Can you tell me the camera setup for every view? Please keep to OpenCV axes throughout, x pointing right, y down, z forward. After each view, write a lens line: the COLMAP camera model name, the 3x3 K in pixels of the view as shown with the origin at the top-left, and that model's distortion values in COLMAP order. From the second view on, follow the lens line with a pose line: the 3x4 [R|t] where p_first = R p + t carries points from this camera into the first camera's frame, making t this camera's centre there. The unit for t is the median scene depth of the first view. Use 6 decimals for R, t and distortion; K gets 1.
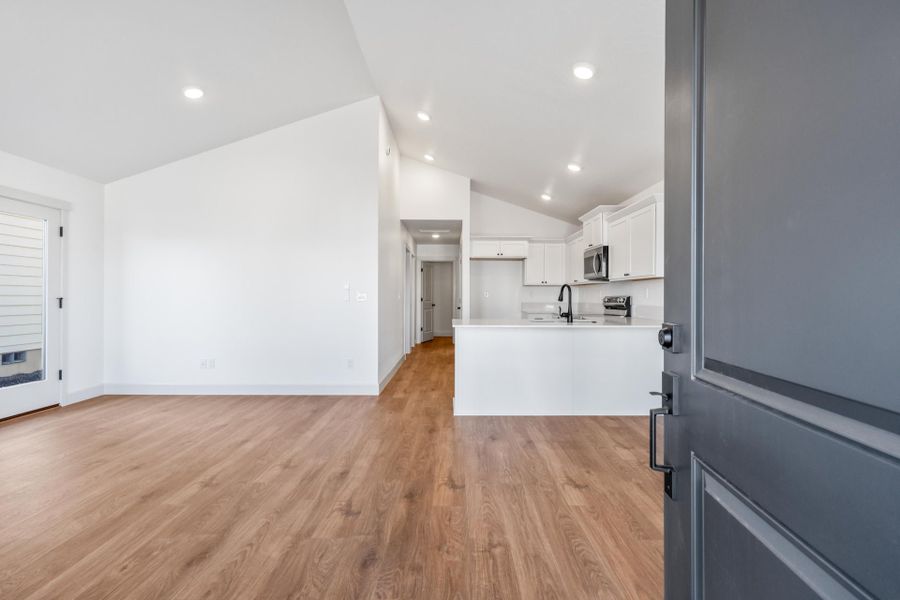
lens RADIAL K [[414.8, 0, 452.7], [0, 414.8, 296.5], [0, 0, 1]] dist [-0.003412, 0.001745]
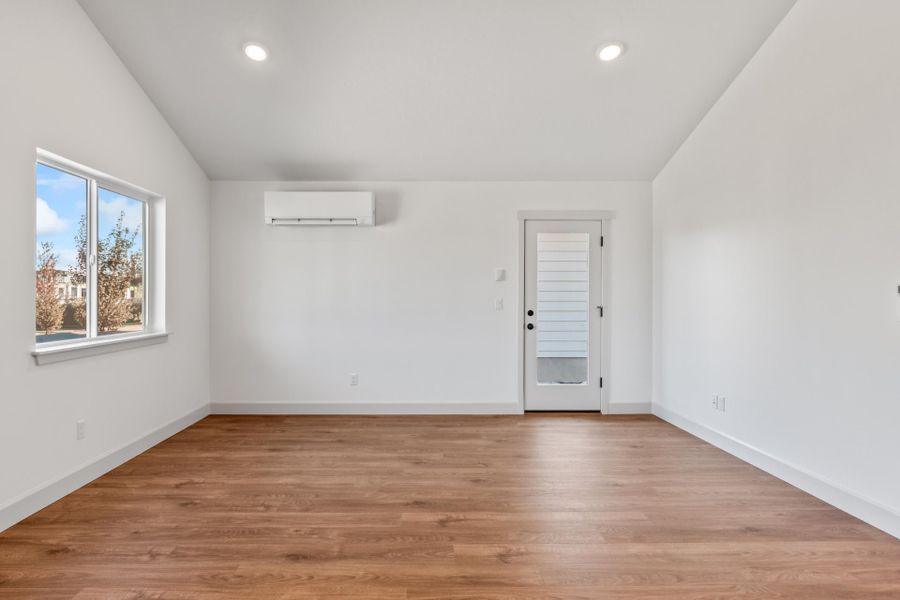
lens RADIAL K [[512.1, 0, 426.5], [0, 512.1, 298.0], [0, 0, 1]] dist [-0.000727, -0.000181]
pose [[-0.000226, -0.000467, -1.000000, 0.348762], [0.003775, 0.999993, -0.000468, -0.021420], [0.999993, -0.003775, -0.000224, 0.643310]]
